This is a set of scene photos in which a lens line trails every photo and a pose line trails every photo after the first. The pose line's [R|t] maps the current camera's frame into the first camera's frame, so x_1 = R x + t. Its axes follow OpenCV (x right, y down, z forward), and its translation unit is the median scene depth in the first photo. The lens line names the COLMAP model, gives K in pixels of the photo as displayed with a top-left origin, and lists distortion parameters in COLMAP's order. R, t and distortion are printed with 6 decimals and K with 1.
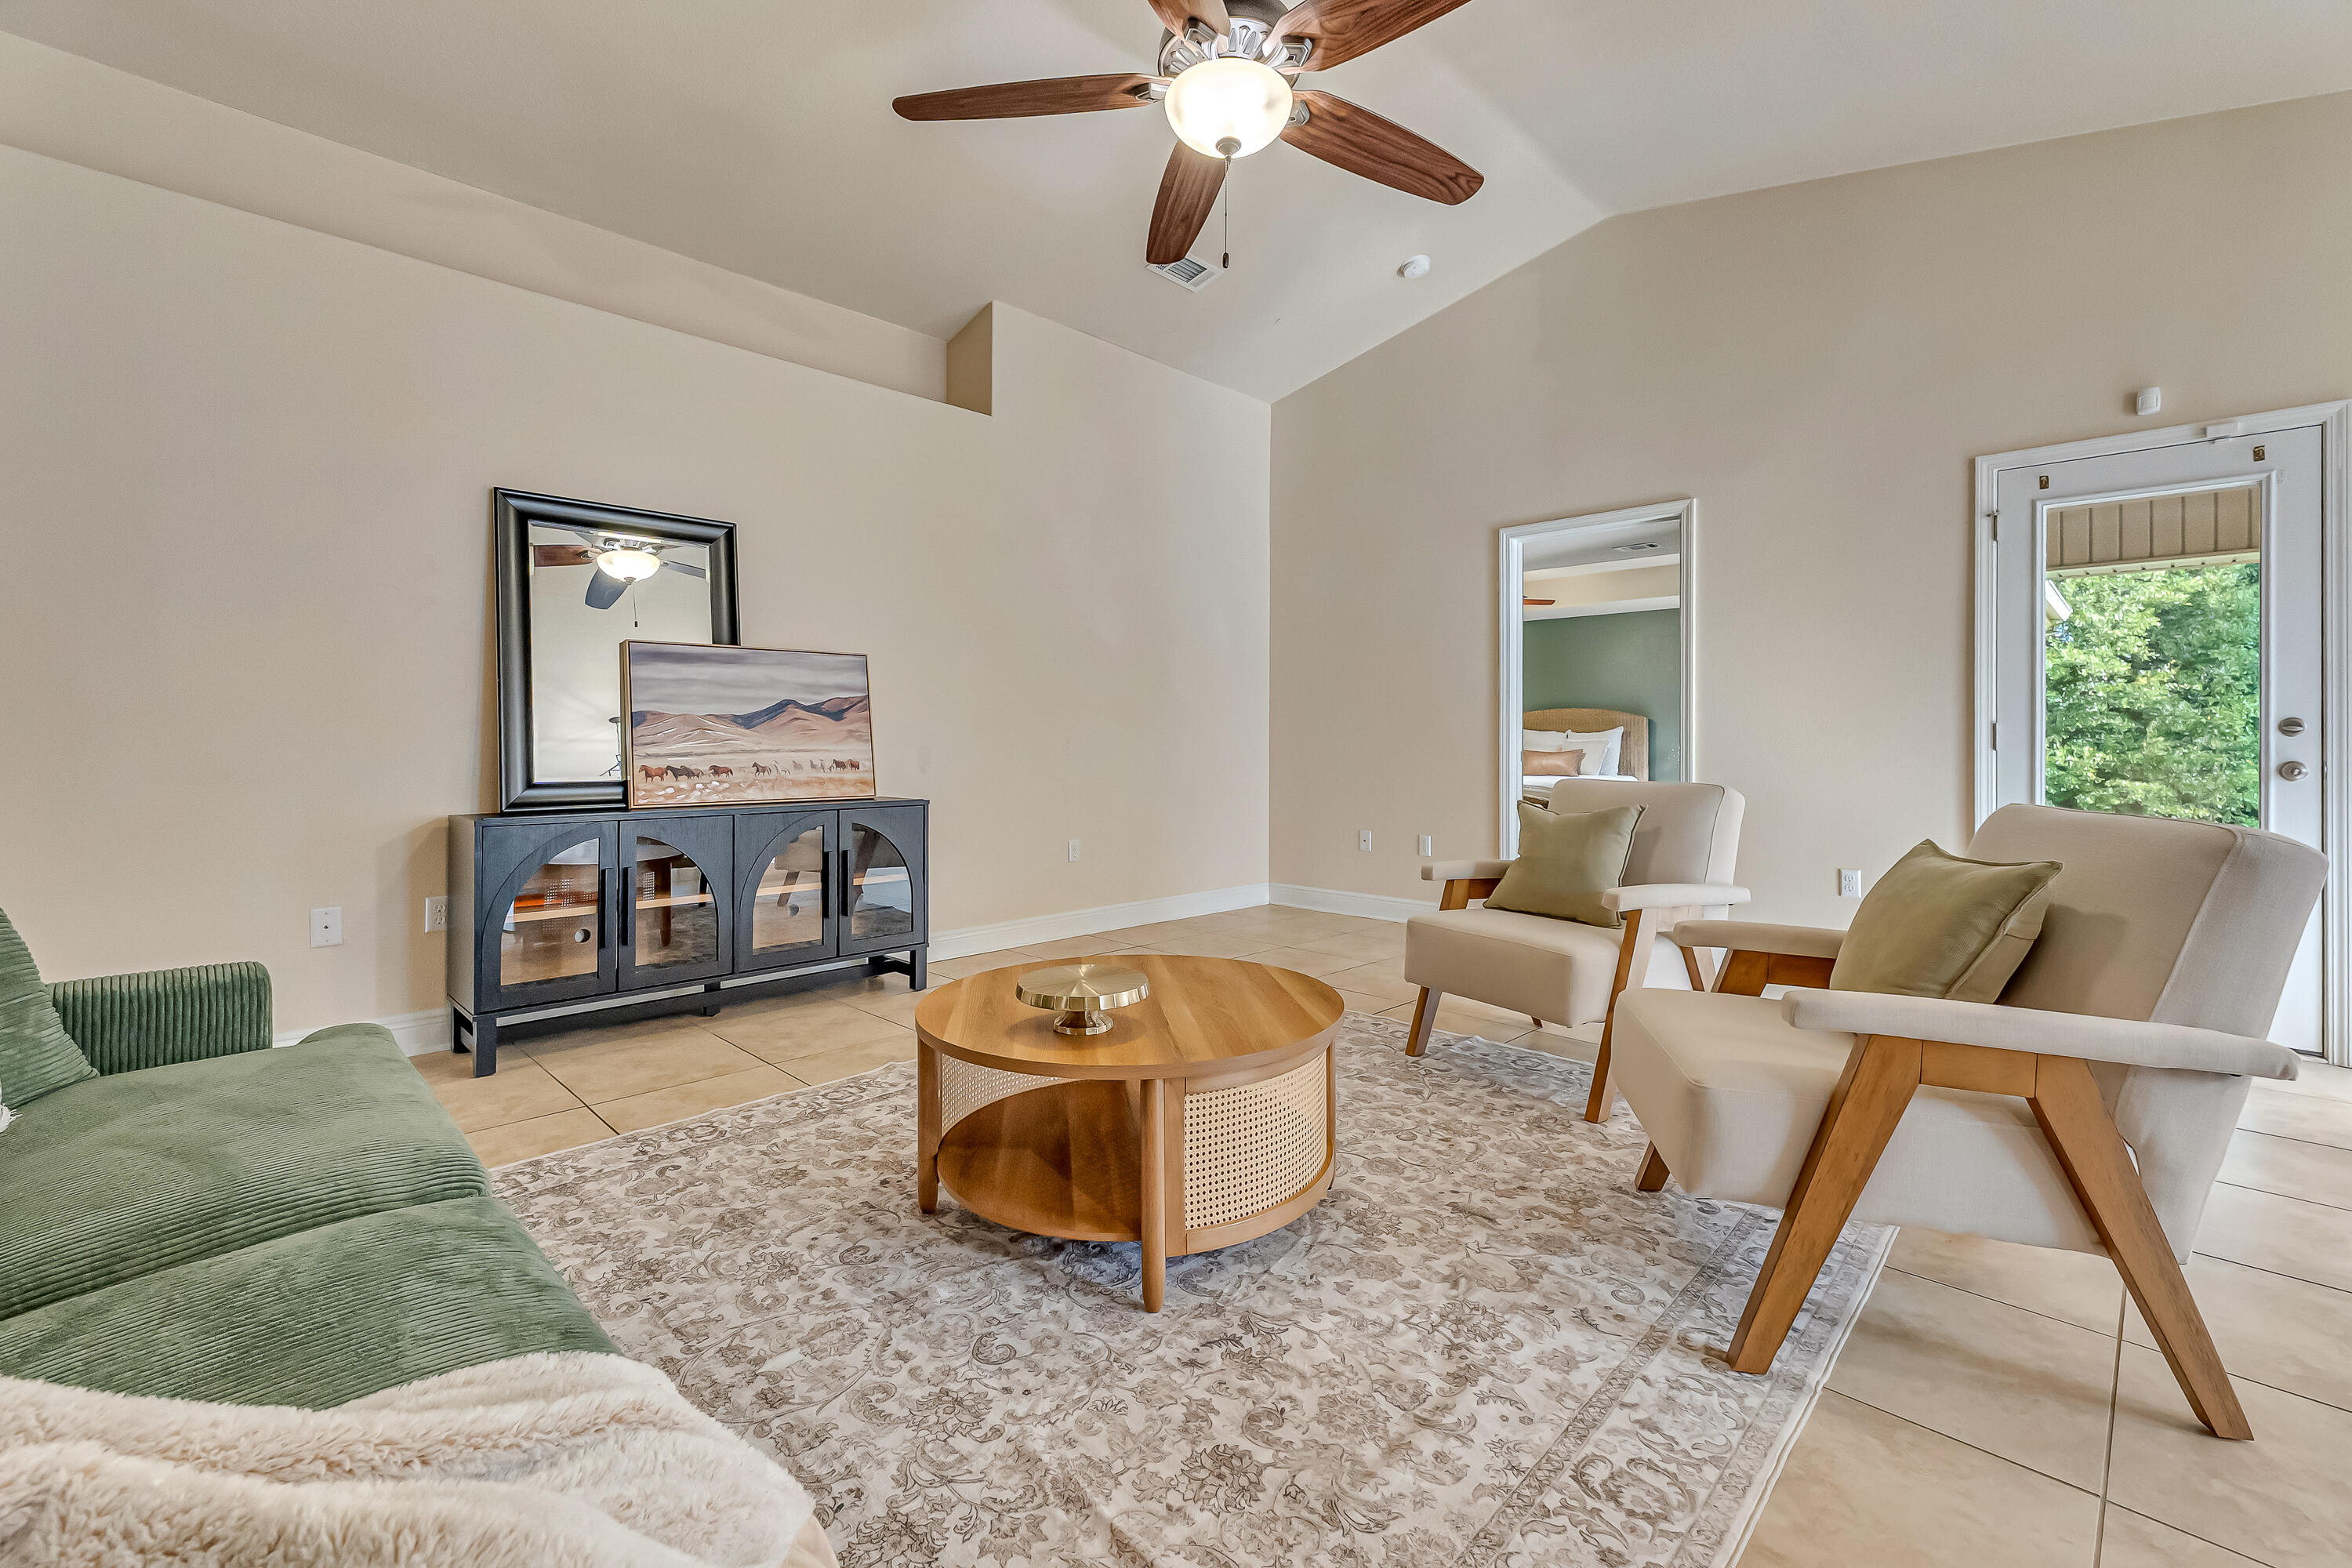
lens RADIAL K [[1006.0, 0, 1171.9], [0, 1006.0, 756.4], [0, 0, 1]] dist [0.004790, 0.000309]
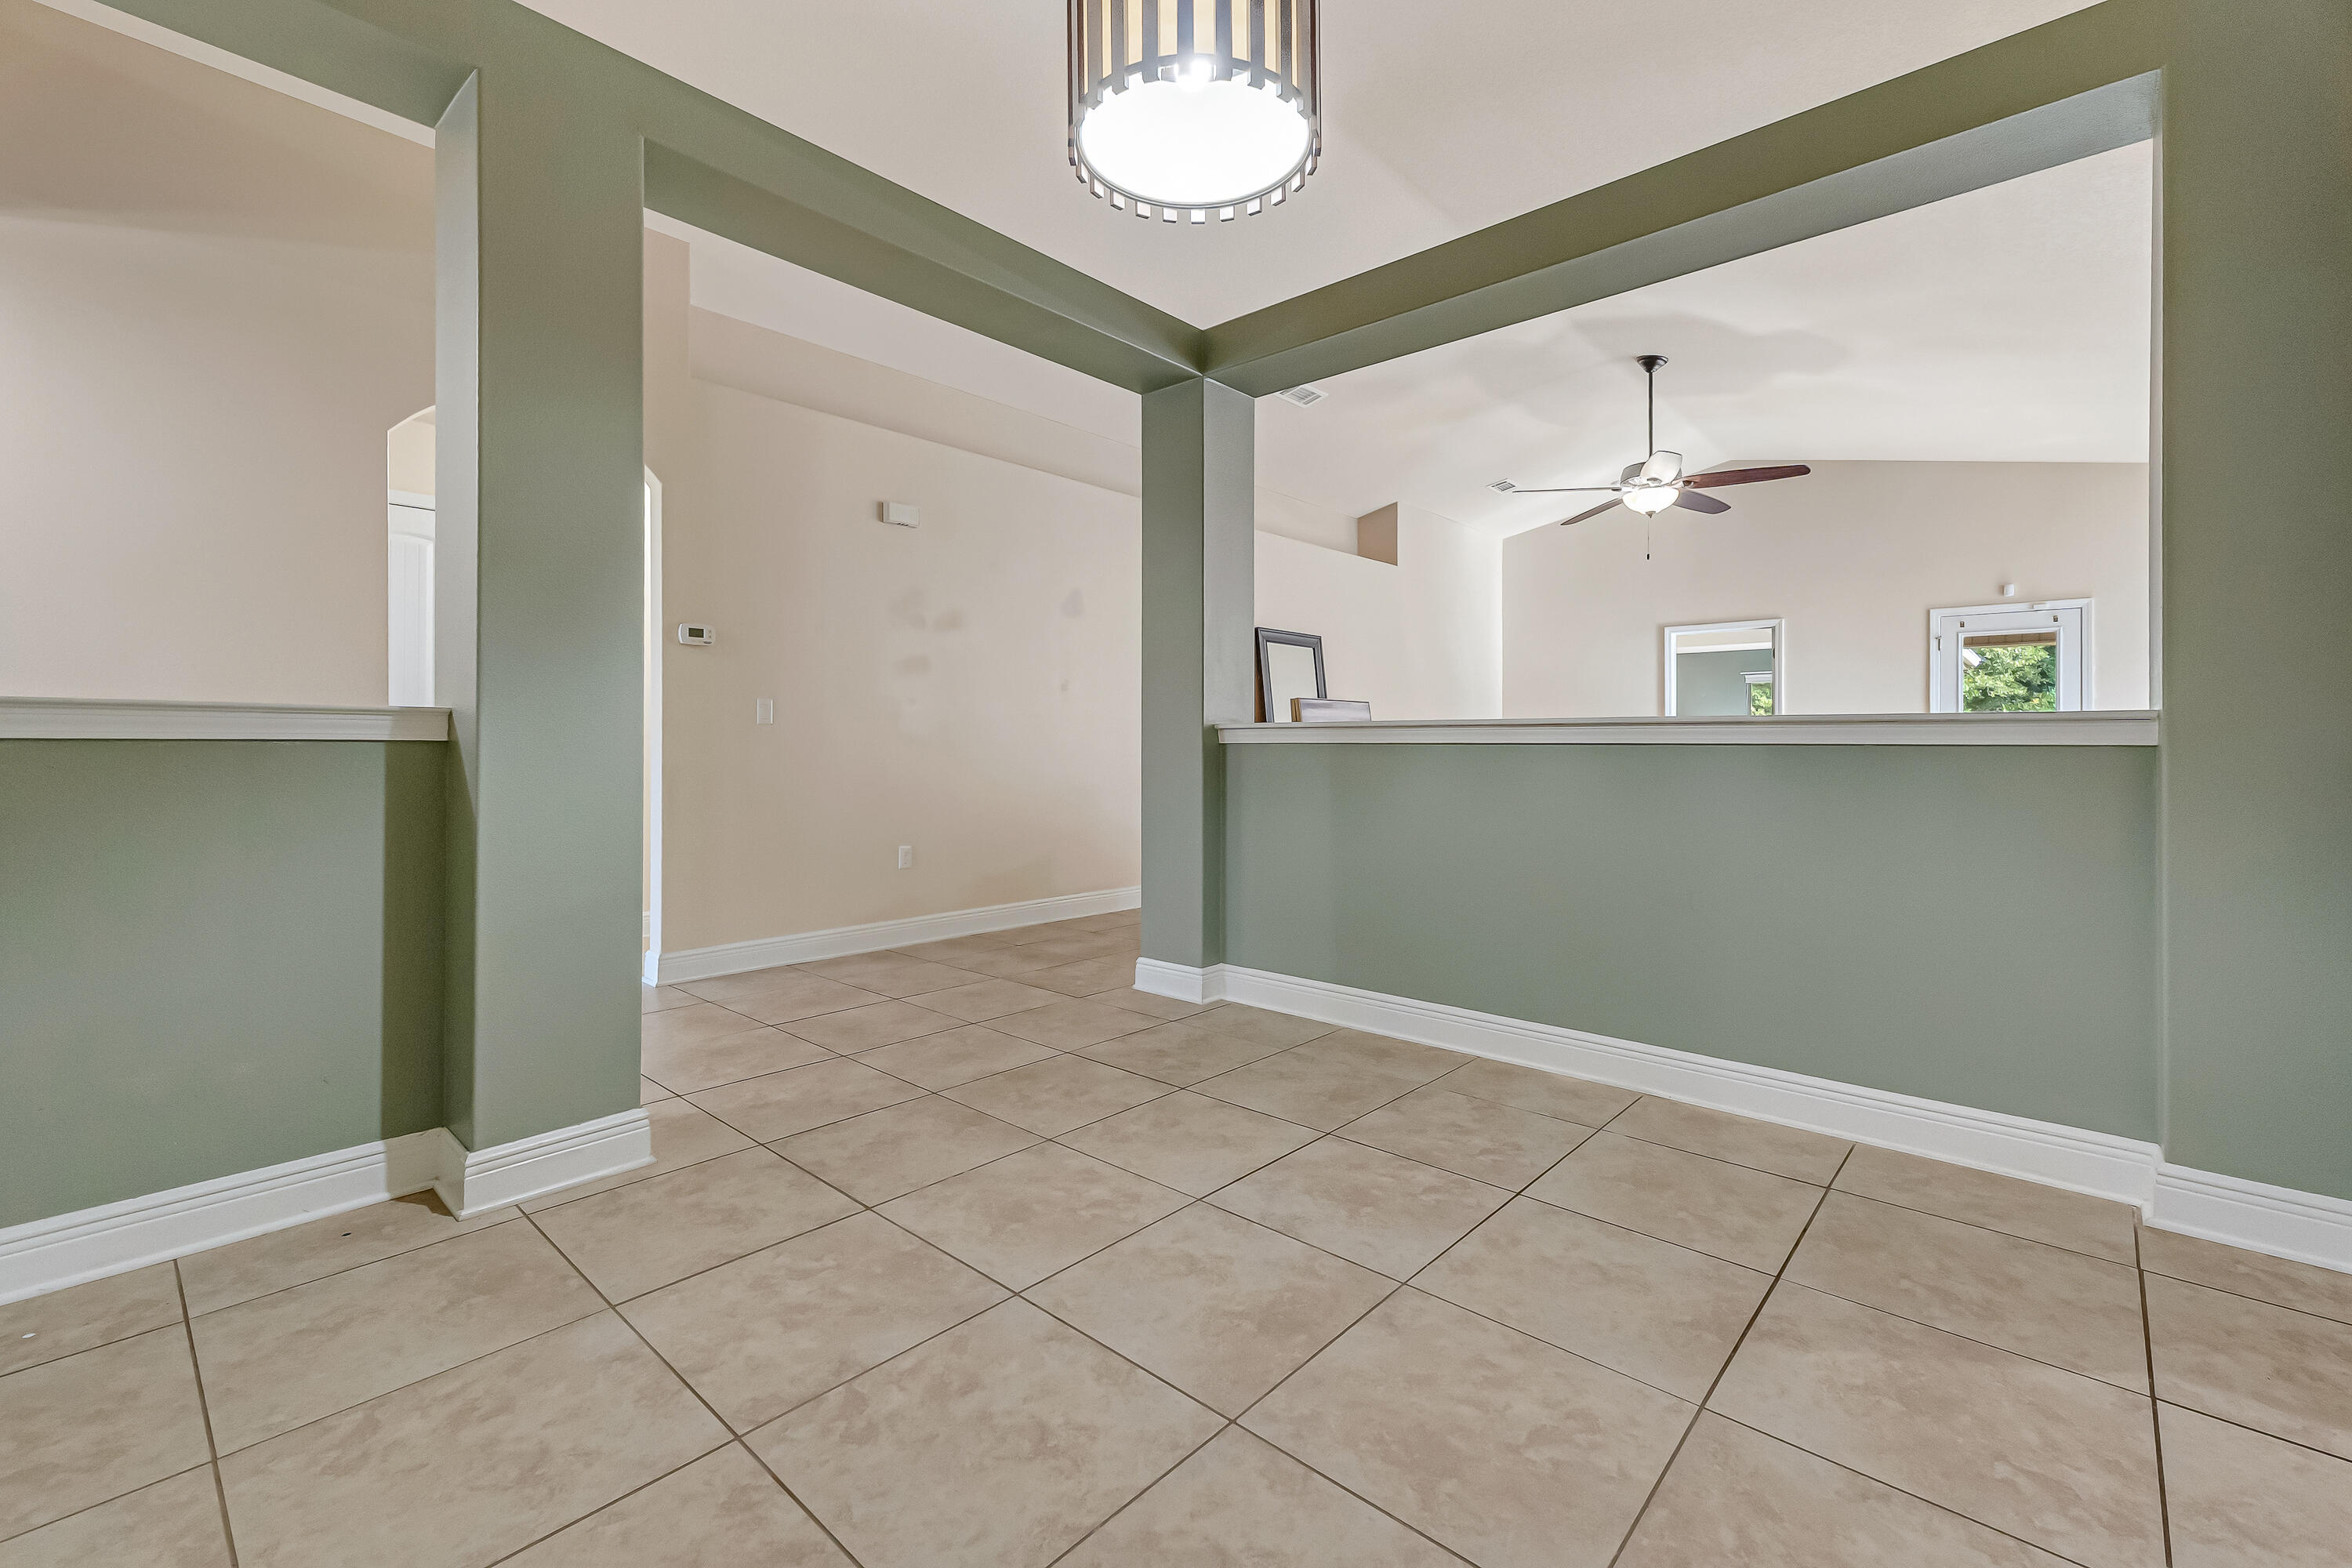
lens RADIAL K [[1006.0, 0, 1171.9], [0, 1006.0, 756.4], [0, 0, 1]] dist [0.004790, 0.000309]
pose [[0.998859, 0.002182, 0.047715, -0.821218], [-0.002035, 0.999993, -0.003123, 0.010278], [-0.047722, 0.003022, 0.998856, -0.951187]]
